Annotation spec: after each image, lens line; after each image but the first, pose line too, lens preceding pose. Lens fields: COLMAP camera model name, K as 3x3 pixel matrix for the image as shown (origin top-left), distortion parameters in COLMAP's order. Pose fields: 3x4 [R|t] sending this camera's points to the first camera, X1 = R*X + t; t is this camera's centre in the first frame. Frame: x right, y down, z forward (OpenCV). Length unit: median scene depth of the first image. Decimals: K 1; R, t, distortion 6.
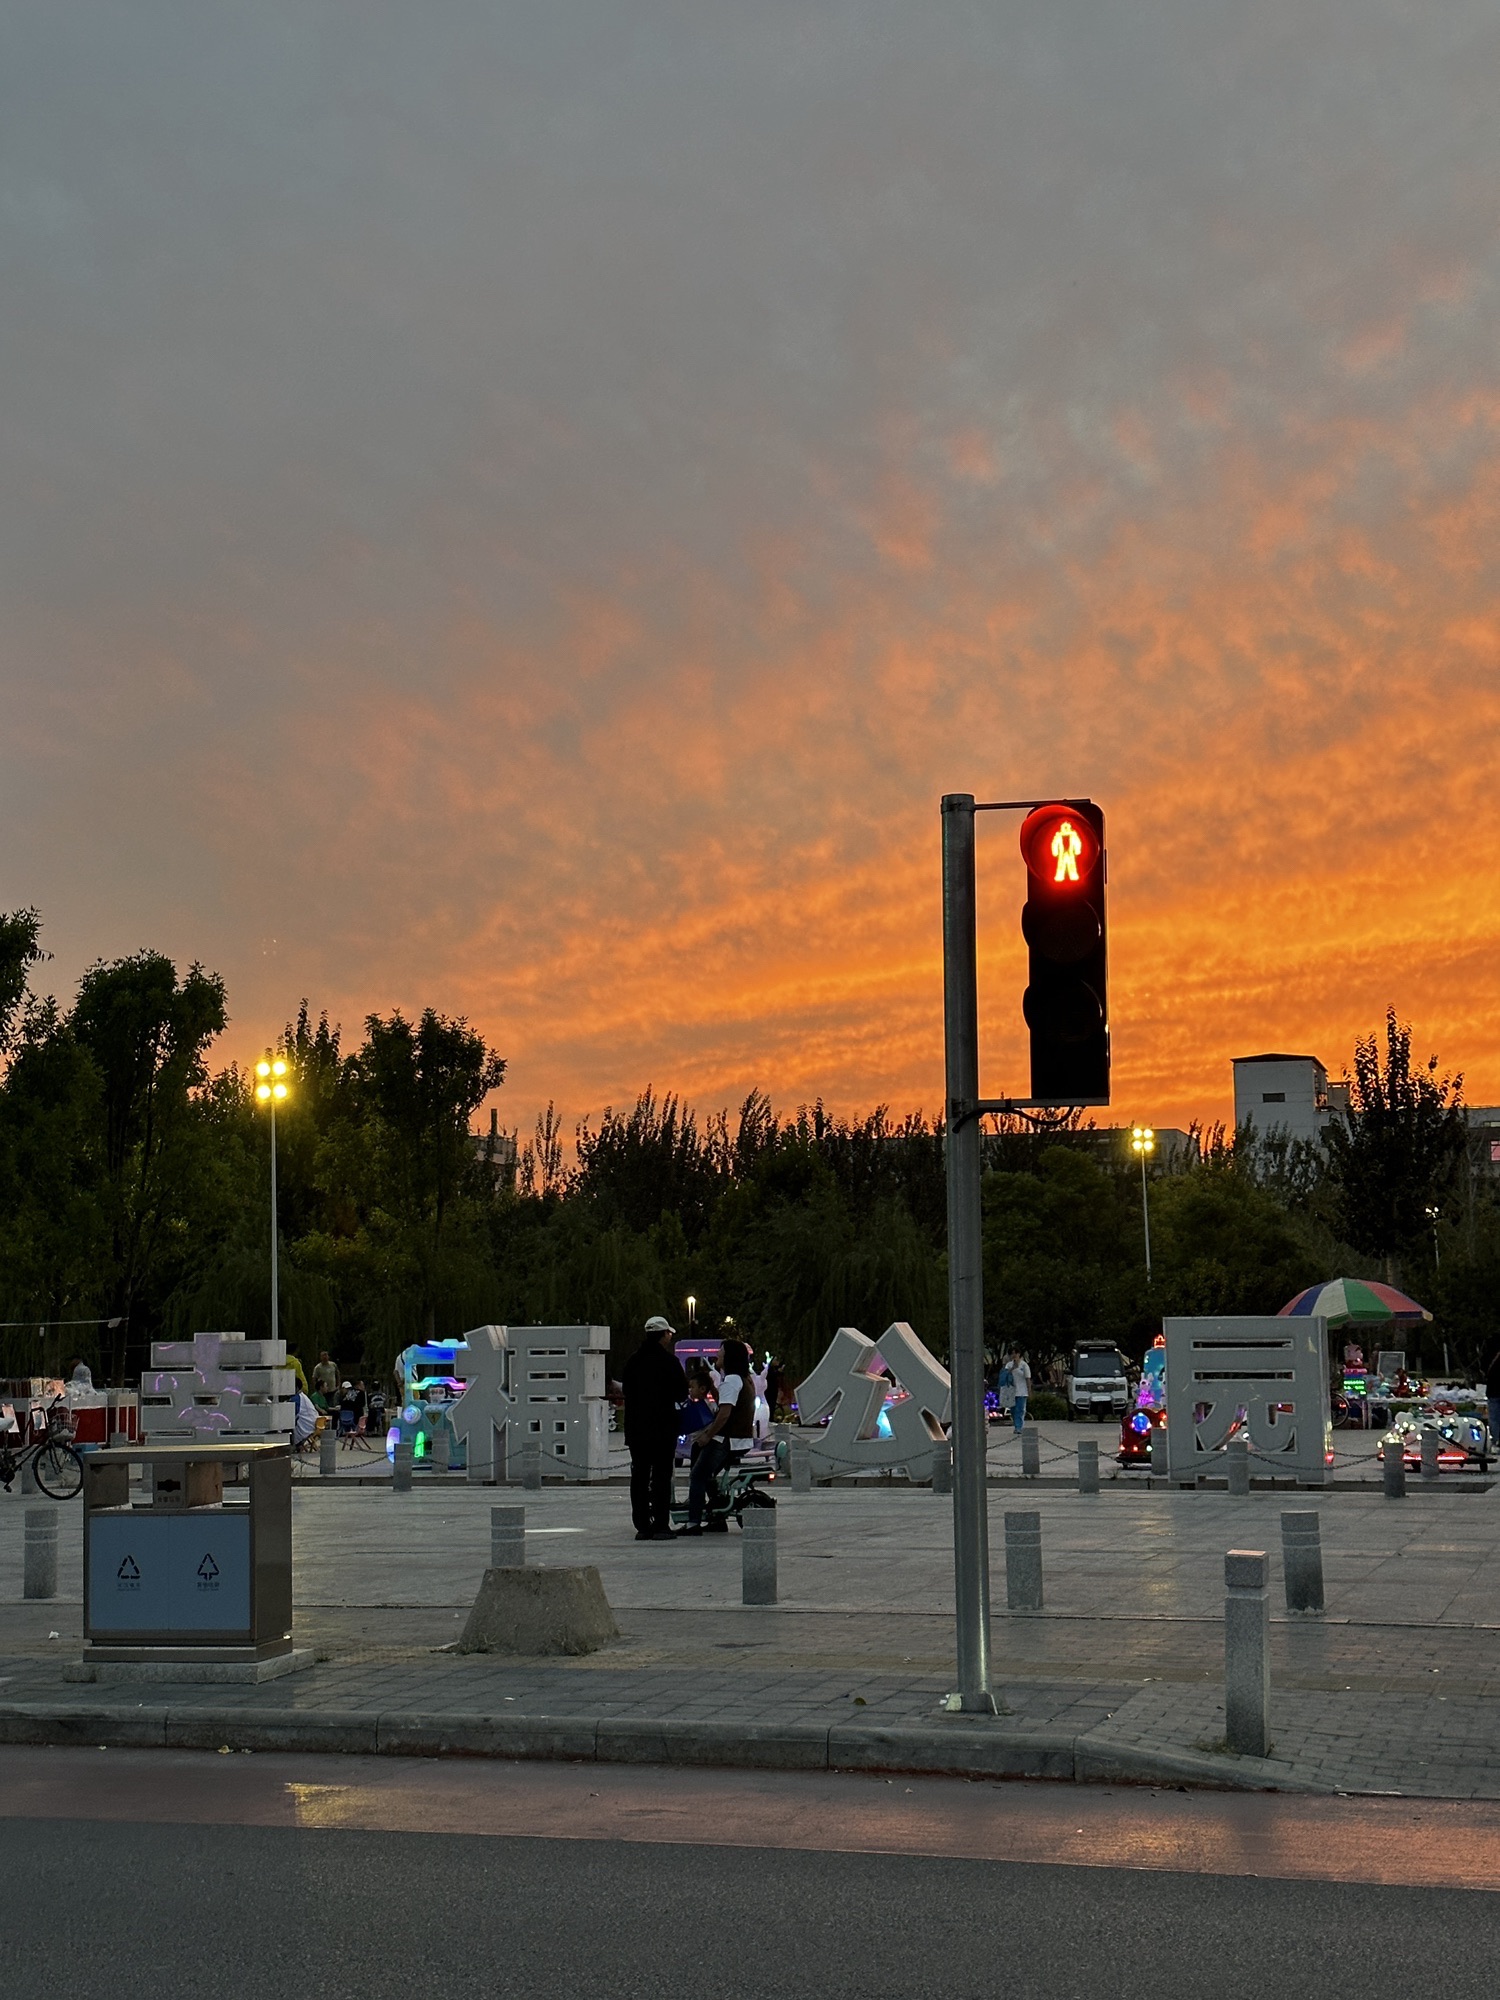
lens RADIAL K [[2801.8, 0, 743.7], [0, 2801.8, 1004.9], [0, 0, 1]] dist [0.092854, 0.000000]
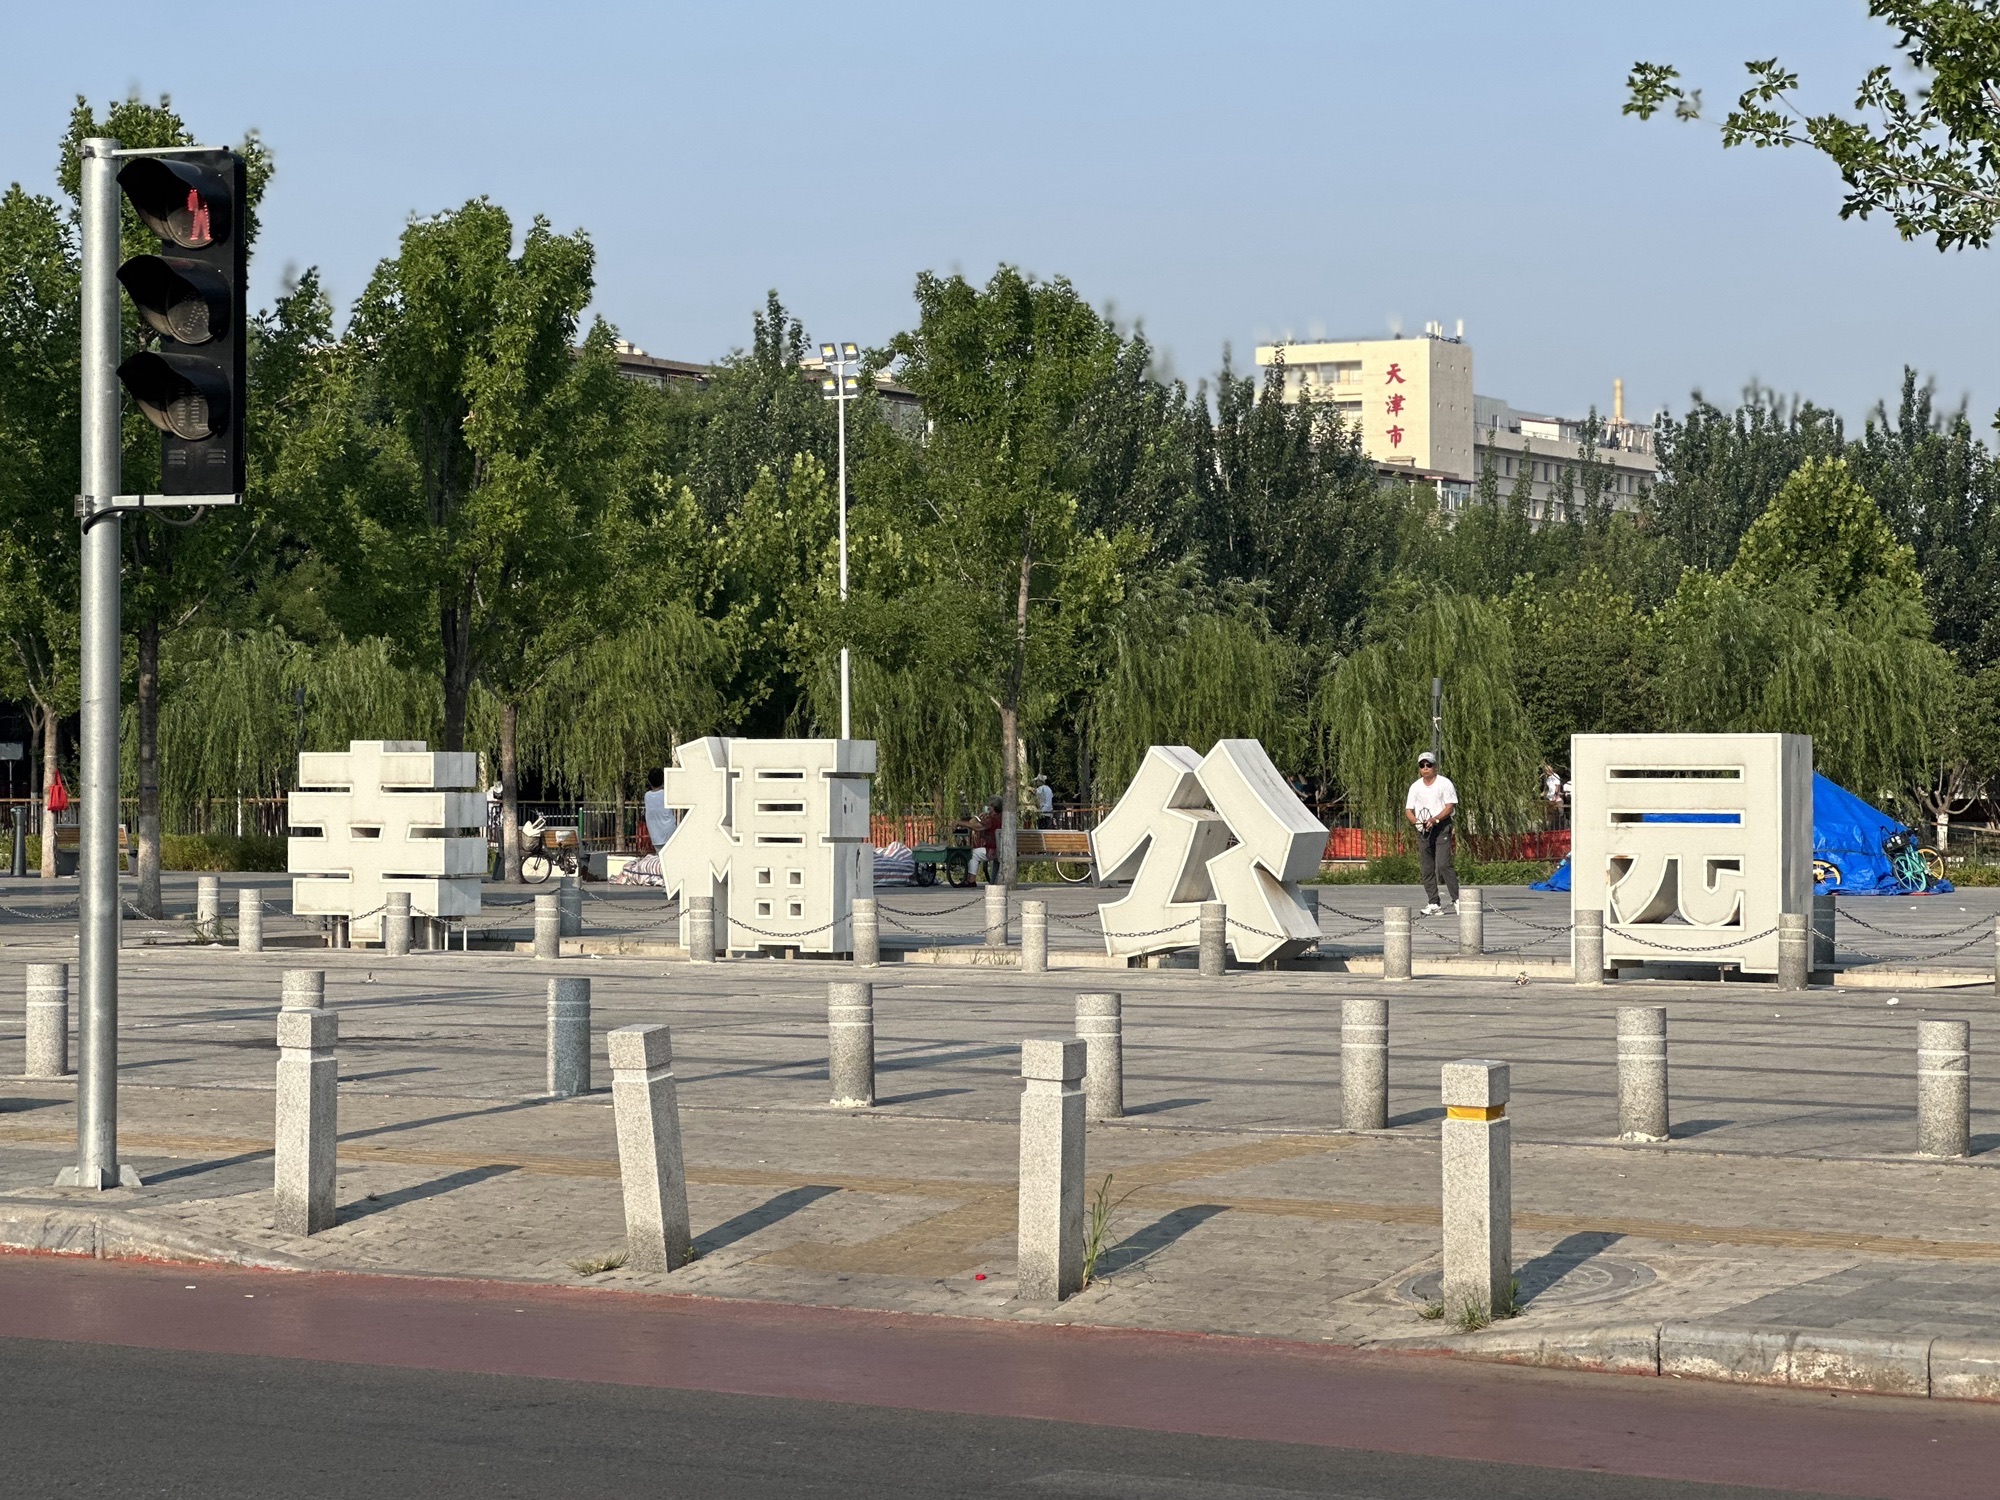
lens RADIAL K [[4558.5, 0, 1002.9], [0, 4558.5, 749.4], [0, 0, 1]] dist [-0.088087, 0.000000]
pose [[0.972782, 0.009856, -0.231511, 0.246597], [0.017764, 0.992983, 0.116915, -0.017663], [0.231039, -0.117845, 0.965781, -0.110629]]
